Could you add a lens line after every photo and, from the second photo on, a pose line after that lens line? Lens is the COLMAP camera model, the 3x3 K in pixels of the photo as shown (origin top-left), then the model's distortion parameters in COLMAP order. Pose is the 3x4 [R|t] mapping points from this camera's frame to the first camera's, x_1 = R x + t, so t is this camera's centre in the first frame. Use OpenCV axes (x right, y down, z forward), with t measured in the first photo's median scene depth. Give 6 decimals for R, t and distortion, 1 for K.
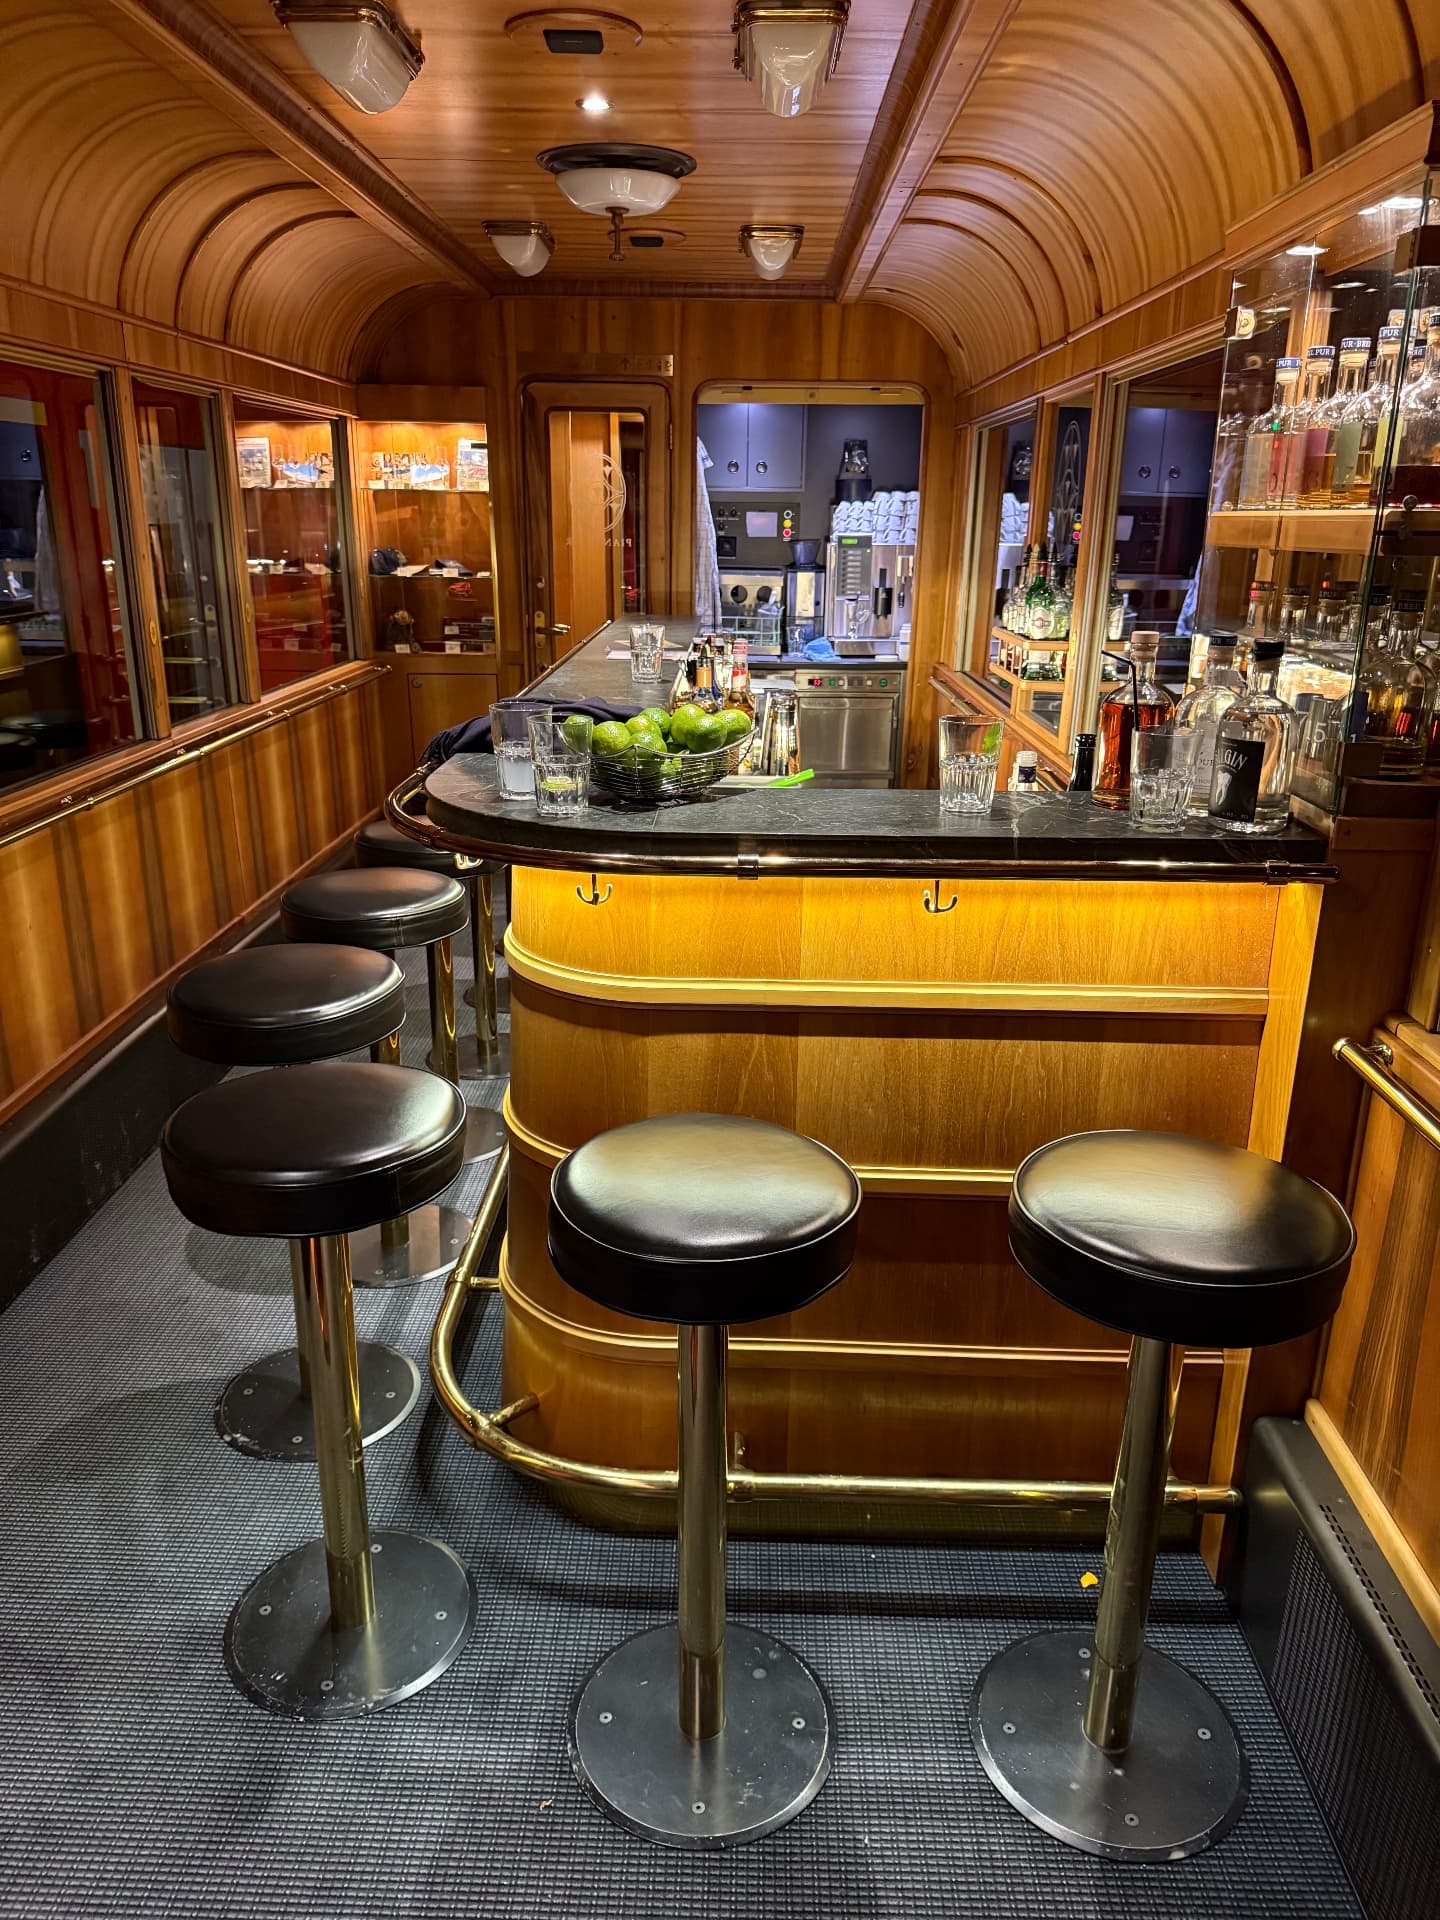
lens RADIAL K [[1361.0, 0, 717.9], [0, 1361.0, 995.5], [0, 0, 1]] dist [0.009618, -0.008544]
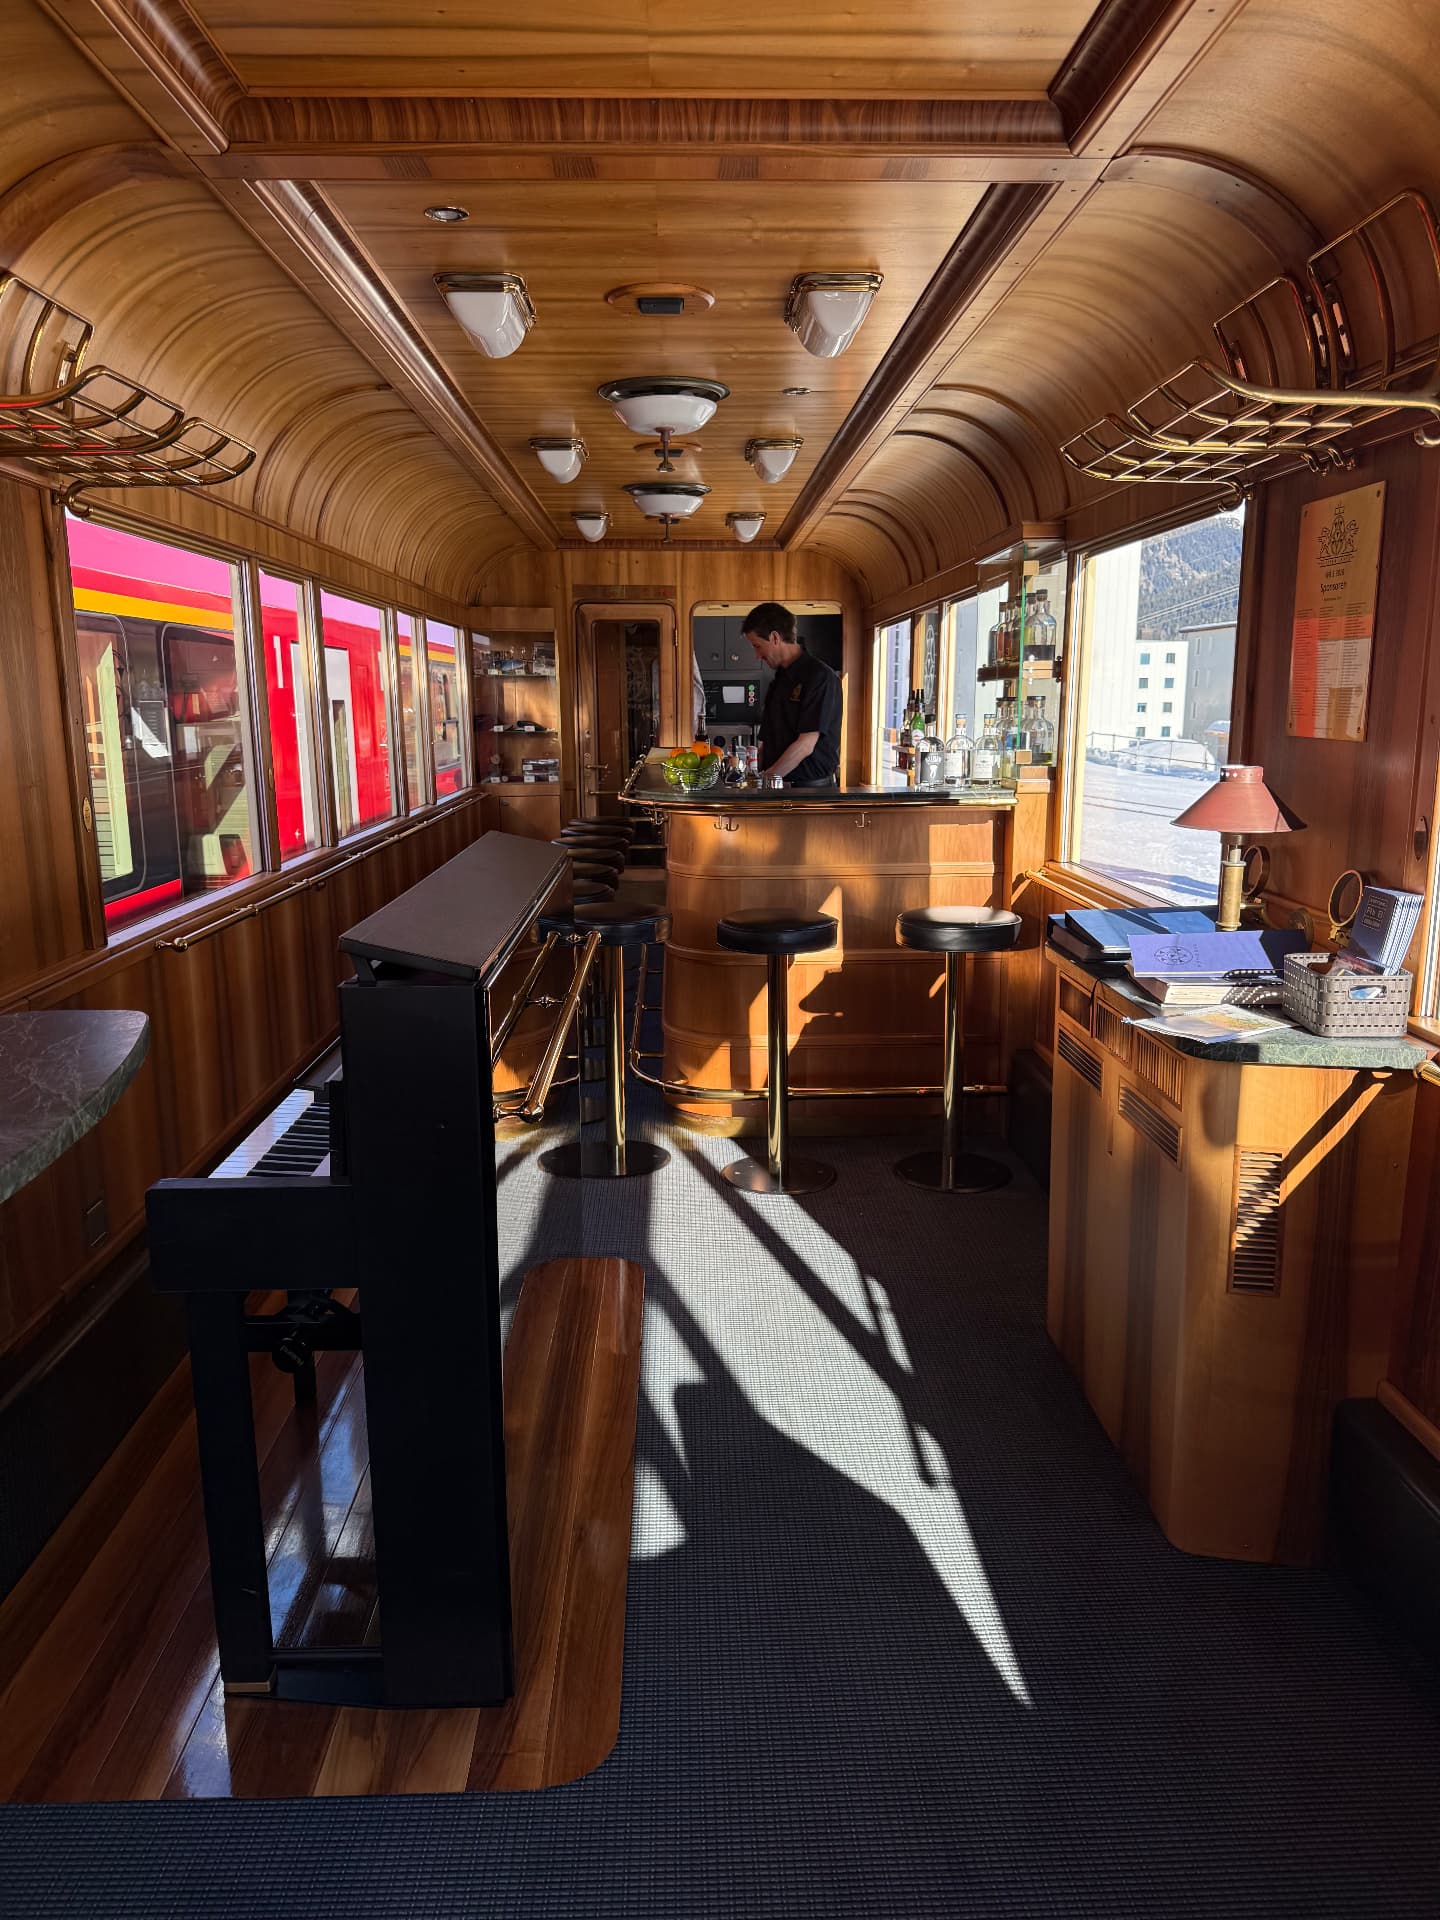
lens RADIAL K [[1361.0, 0, 717.0], [0, 1361.0, 991.7], [0, 0, 1]] dist [0.009618, -0.008544]
pose [[0.998519, -0.028691, 0.046224, -0.070230], [0.034628, 0.990478, -0.133246, 0.178096], [-0.041961, 0.134650, 0.990004, -0.433835]]
